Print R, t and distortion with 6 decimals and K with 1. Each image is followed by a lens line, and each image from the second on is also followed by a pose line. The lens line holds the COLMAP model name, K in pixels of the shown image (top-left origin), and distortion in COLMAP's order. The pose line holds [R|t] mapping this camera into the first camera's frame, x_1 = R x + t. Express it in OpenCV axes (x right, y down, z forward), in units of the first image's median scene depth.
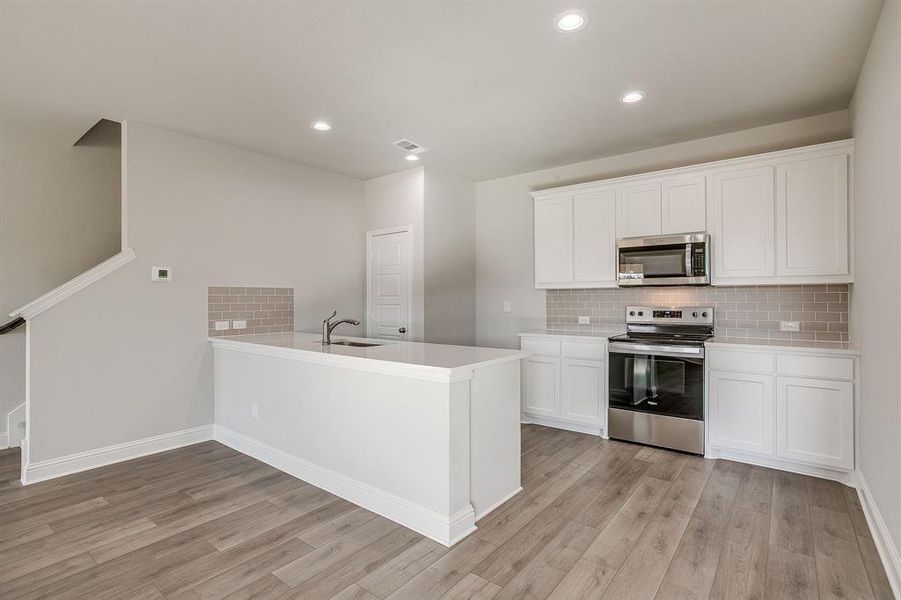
lens RADIAL K [[433.8, 0, 451.6], [0, 433.8, 295.9], [0, 0, 1]] dist [-0.026769, 0.002100]
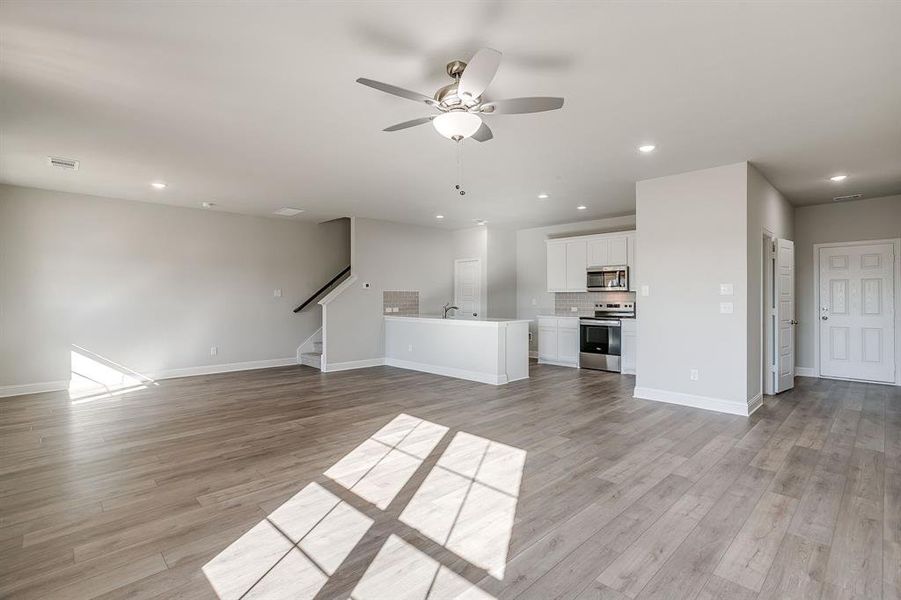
lens RADIAL K [[433.8, 0, 448.9], [0, 433.8, 297.9], [0, 0, 1]] dist [-0.026769, 0.002100]
pose [[0.989890, 0.003715, -0.141789, 0.046308], [-0.002535, 0.999961, 0.008507, -0.008046], [0.141815, -0.008061, 0.989860, -1.044886]]
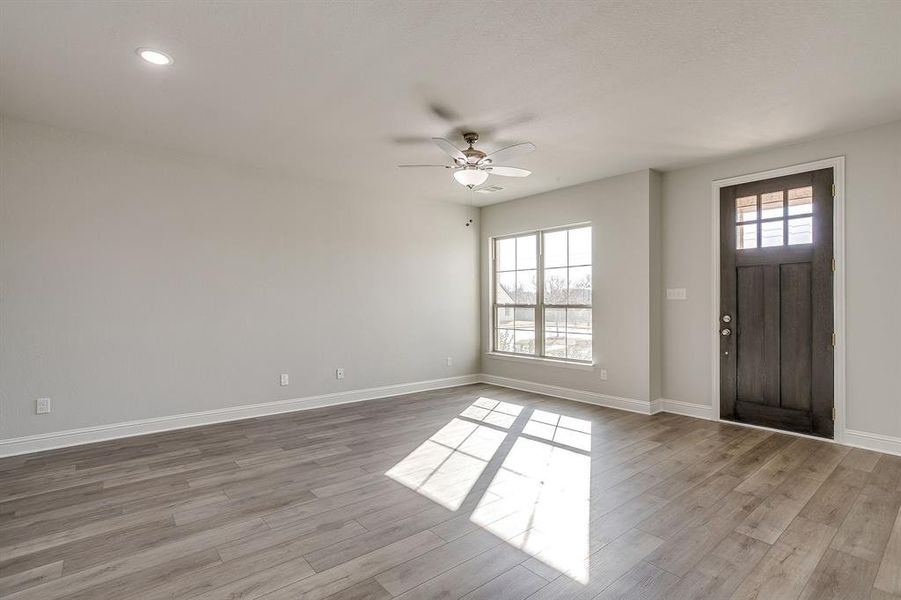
lens RADIAL K [[433.8, 0, 446.2], [0, 433.8, 308.1], [0, 0, 1]] dist [-0.026769, 0.002100]
pose [[-0.978542, 0.007993, 0.205890, -0.193400], [0.005830, 0.999921, -0.011112, 0.026430], [-0.205963, -0.009674, -0.978512, 0.647366]]
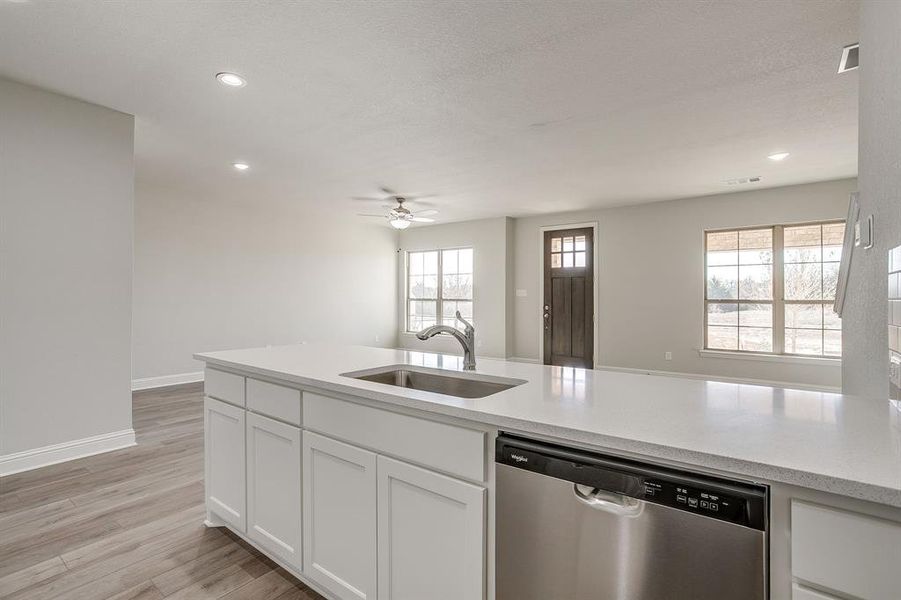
lens RADIAL K [[433.8, 0, 449.0], [0, 433.8, 295.1], [0, 0, 1]] dist [-0.026769, 0.002100]
pose [[-0.999638, 0.001828, -0.026843, -0.190287], [0.002551, 0.999634, -0.026924, 0.041003], [0.026784, -0.026983, -0.999277, 1.365252]]
